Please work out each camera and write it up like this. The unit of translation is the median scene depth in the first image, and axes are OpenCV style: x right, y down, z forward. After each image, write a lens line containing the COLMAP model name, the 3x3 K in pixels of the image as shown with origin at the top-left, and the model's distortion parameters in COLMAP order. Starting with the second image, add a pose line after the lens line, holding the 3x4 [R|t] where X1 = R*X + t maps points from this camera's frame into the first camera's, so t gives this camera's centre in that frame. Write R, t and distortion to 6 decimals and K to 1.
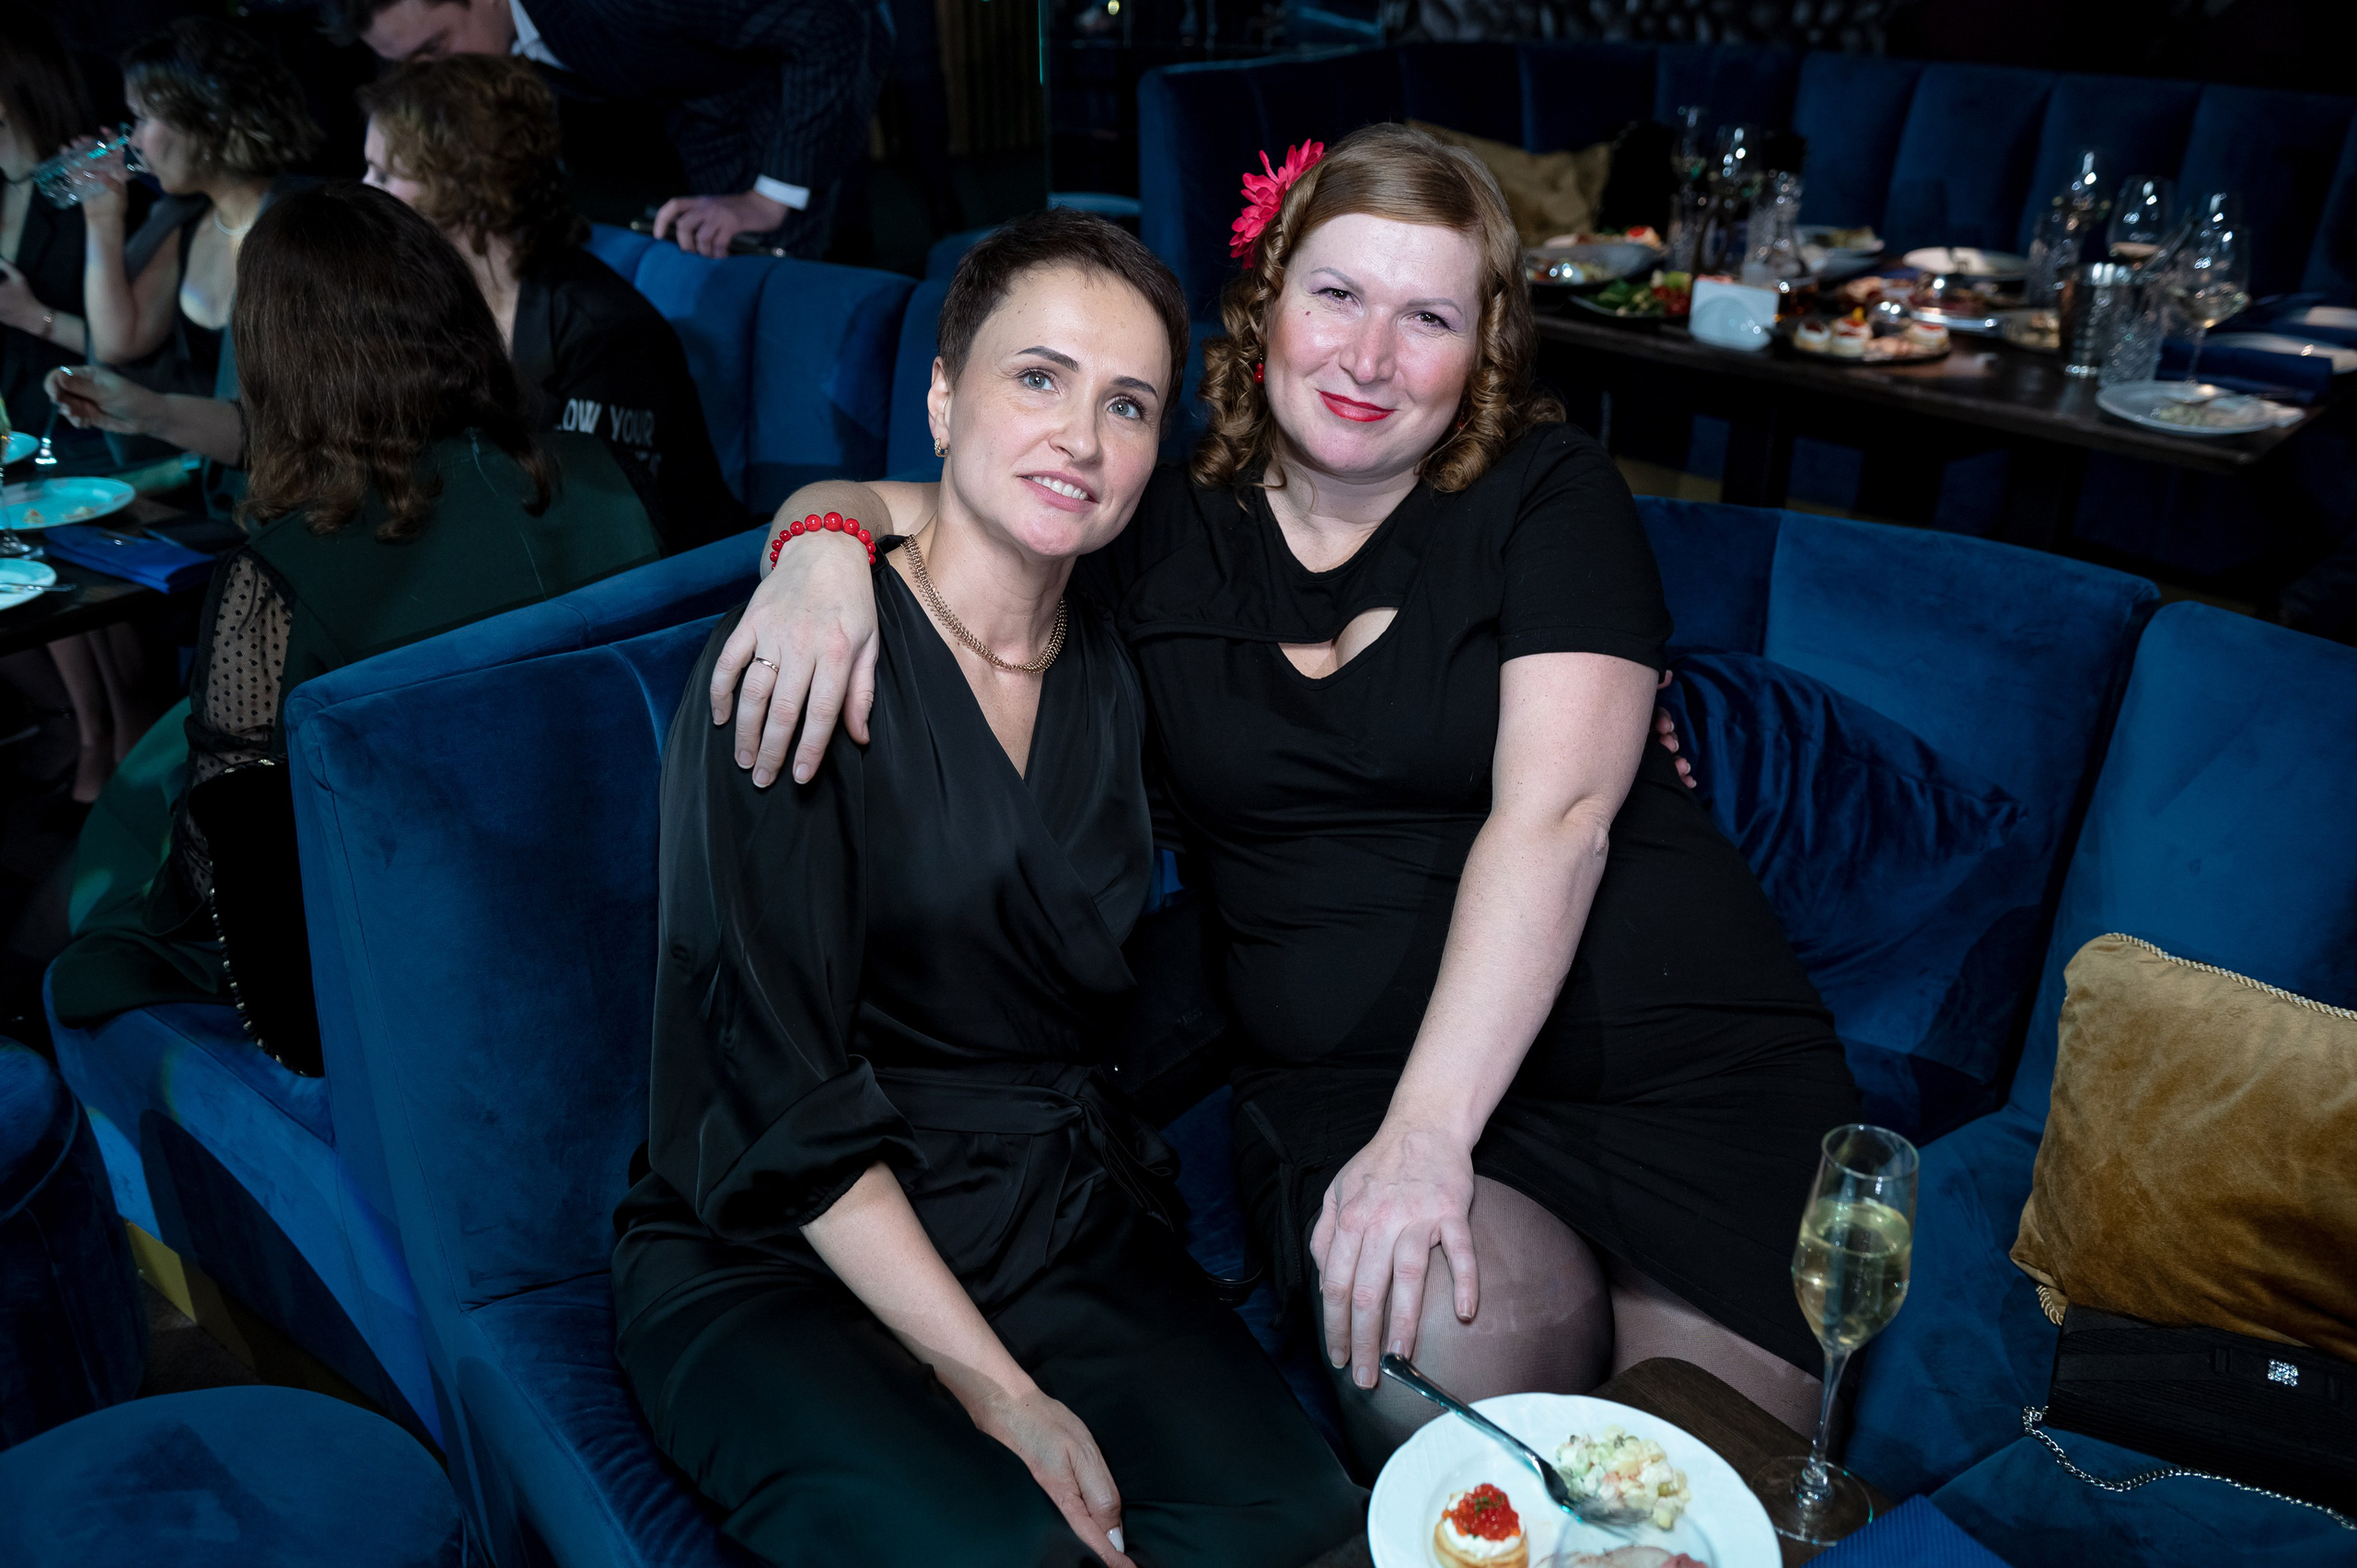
lens RADIAL K [[2109.9, 0, 1168.0], [0, 2109.9, 781.9], [0, 0, 1]] dist [0.004077, -0.000766]
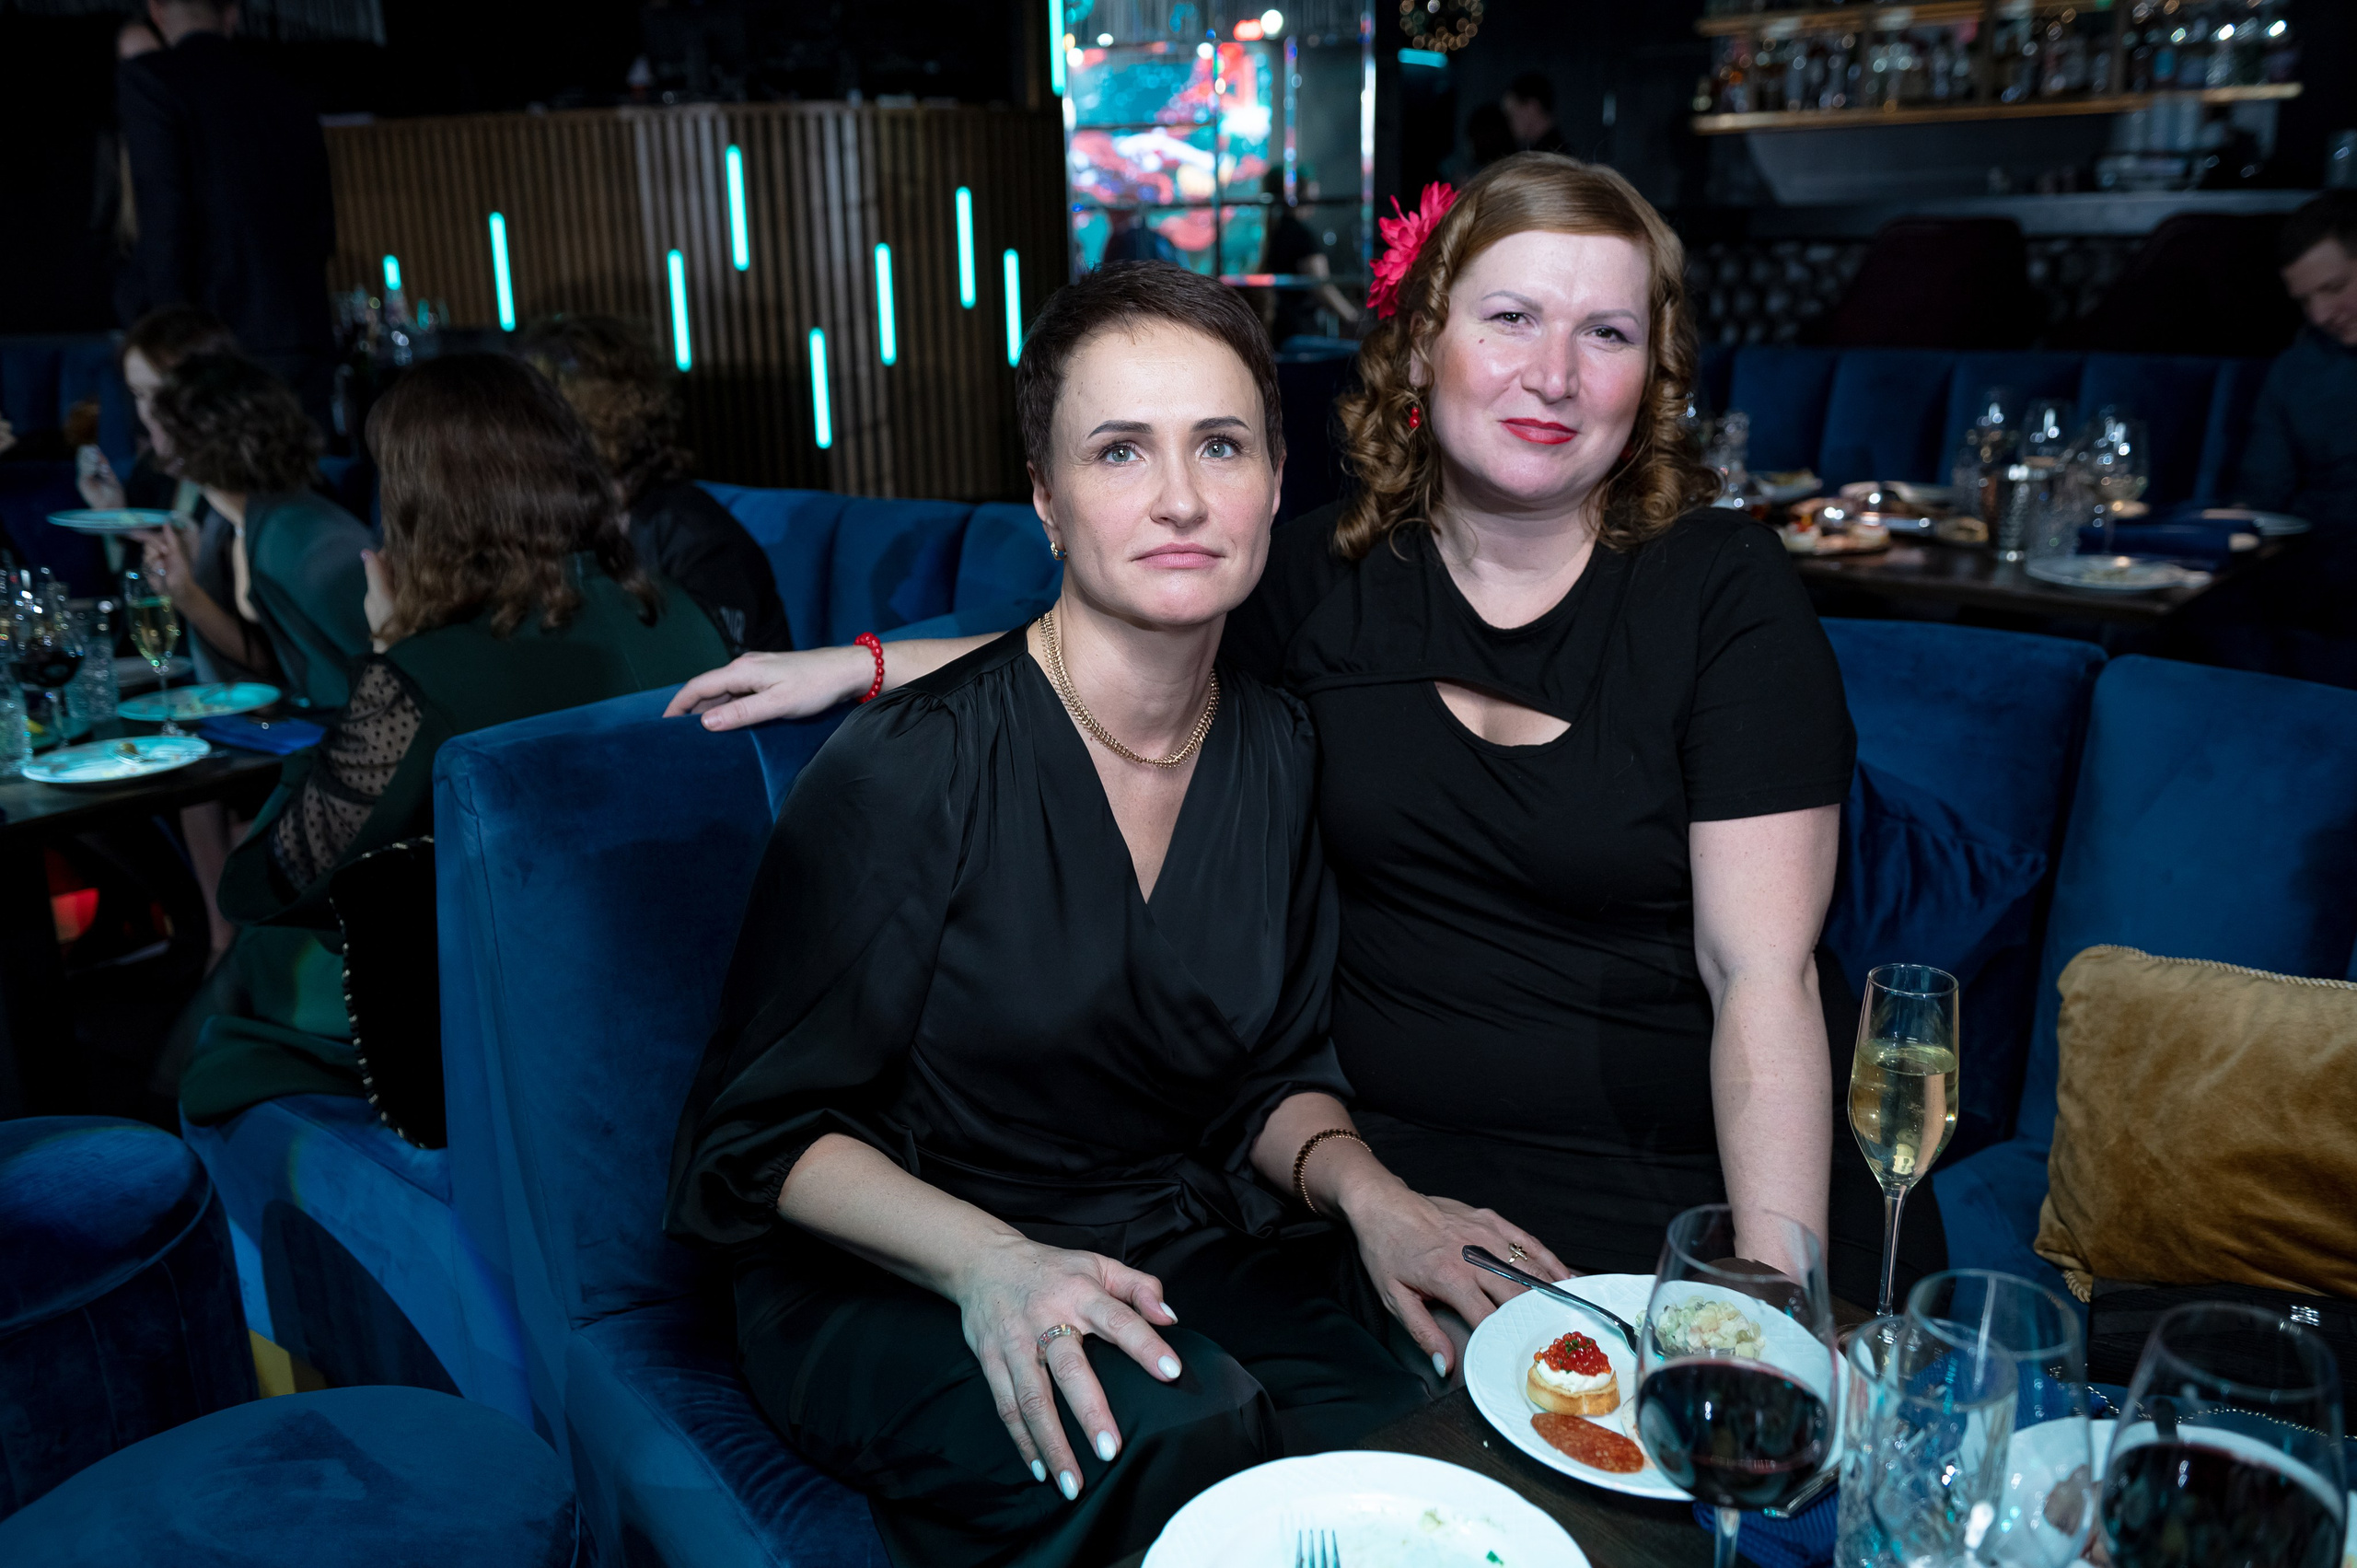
lens RADIAL K [[1939.4, 0, 1189.0], [0, 1939.4, 788.1], [0, 0, 1]] dist [0.007556, -0.006731]
pose [[0.999699, -0.022730, 0.009204, -0.031123], [0.023987, 0.984407, -0.174262, 0.160773], [-0.005100, 0.174430, 0.984656, -0.000826]]
